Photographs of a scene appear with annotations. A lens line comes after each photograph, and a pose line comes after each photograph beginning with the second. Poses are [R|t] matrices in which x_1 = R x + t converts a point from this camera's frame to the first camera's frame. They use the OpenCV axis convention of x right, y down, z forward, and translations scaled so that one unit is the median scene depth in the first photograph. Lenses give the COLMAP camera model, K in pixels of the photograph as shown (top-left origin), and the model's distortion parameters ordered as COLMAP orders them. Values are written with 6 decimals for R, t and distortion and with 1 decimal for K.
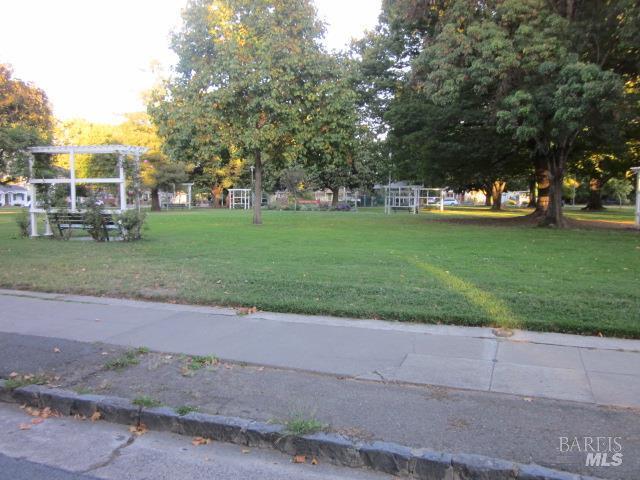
lens RADIAL K [[549.9, 0, 320.0], [0, 549.9, 240.0], [0, 0, 1]] dist [-0.009408, -0.012504]
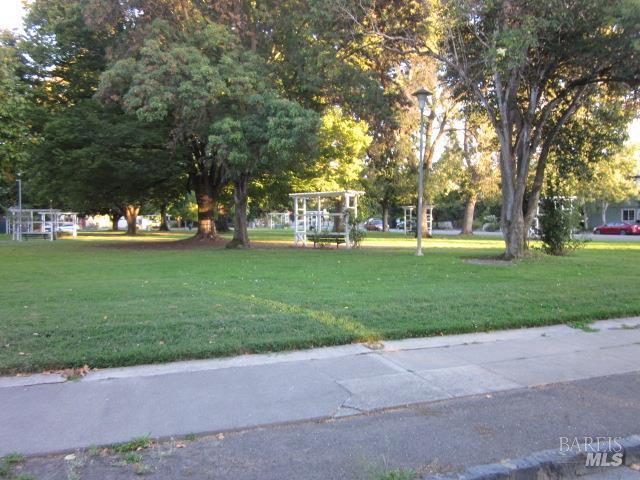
lens RADIAL K [[549.9, 0, 320.0], [0, 549.9, 240.0], [0, 0, 1]] dist [-0.009408, -0.012504]
pose [[0.749684, -0.026854, 0.661251, -0.208510], [0.056632, 0.998114, -0.023672, -0.007133], [-0.659368, 0.055194, 0.749791, 0.125927]]
